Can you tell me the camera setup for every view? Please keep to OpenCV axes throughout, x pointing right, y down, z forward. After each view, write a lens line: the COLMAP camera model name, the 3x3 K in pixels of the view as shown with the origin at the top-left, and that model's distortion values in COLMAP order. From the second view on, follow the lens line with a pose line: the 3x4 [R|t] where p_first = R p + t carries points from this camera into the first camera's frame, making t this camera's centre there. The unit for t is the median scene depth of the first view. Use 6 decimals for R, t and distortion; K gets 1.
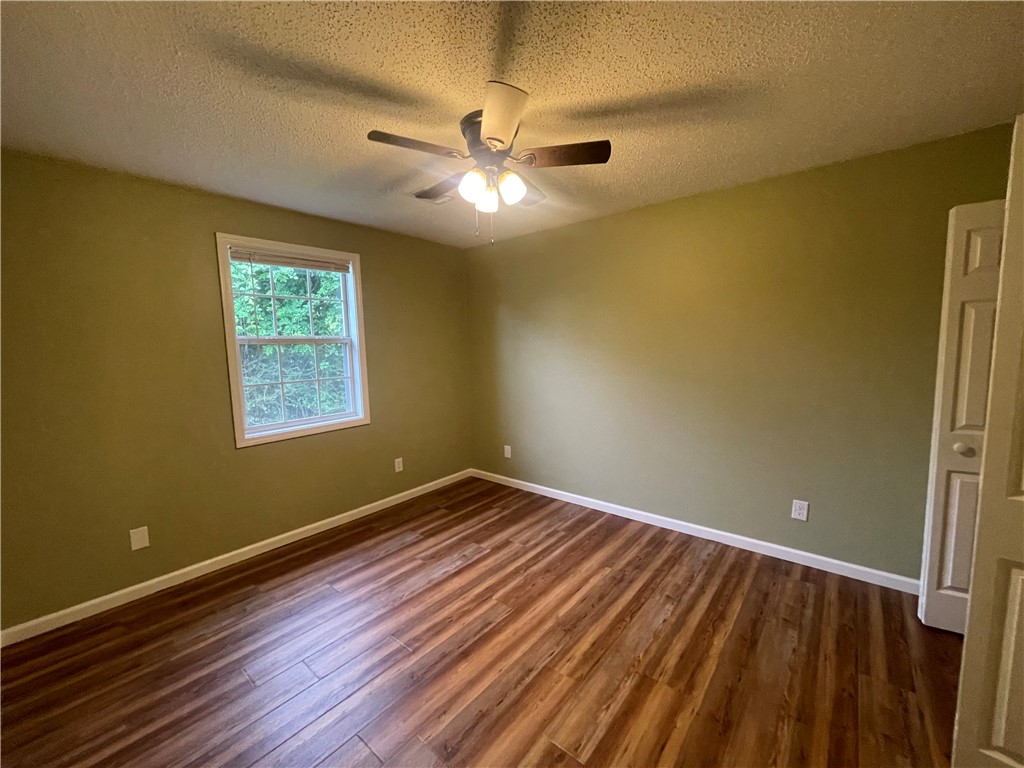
lens RADIAL K [[413.9, 0, 503.1], [0, 413.9, 386.3], [0, 0, 1]] dist [0.000078, -0.000241]
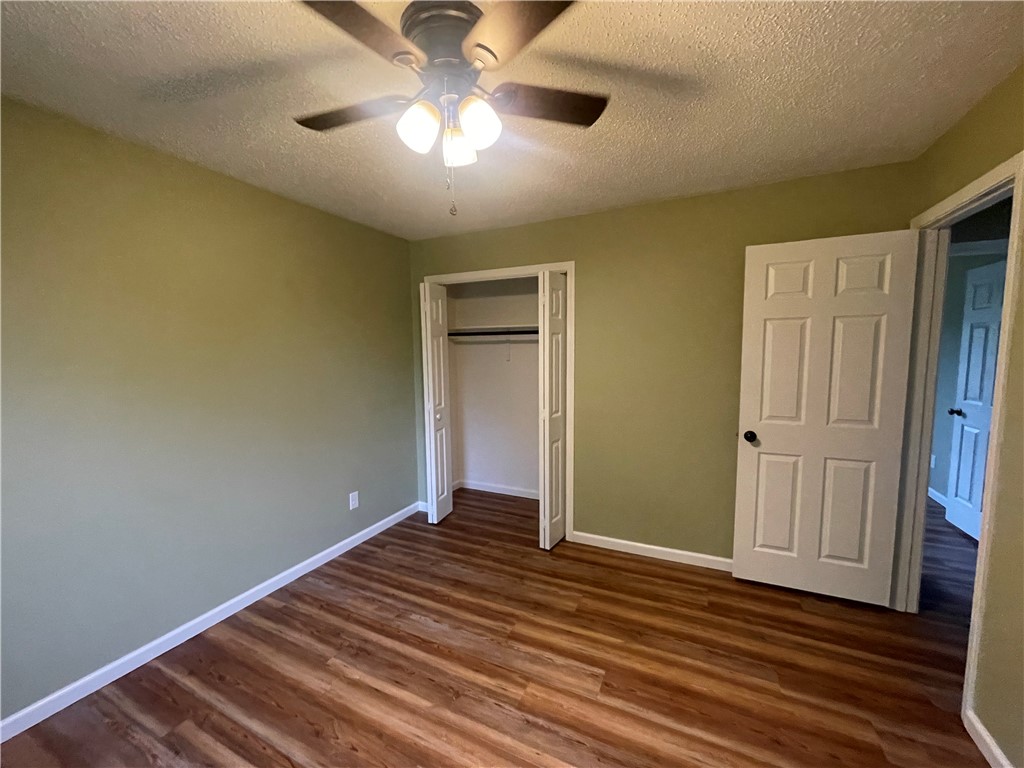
lens RADIAL K [[413.9, 0, 511.8], [0, 413.9, 385.8], [0, 0, 1]] dist [0.000078, -0.000241]
pose [[-0.245552, -0.060294, 0.967507, -0.613822], [0.114499, 0.989273, 0.090710, -0.095411], [-0.962598, 0.133052, -0.236014, 0.945034]]
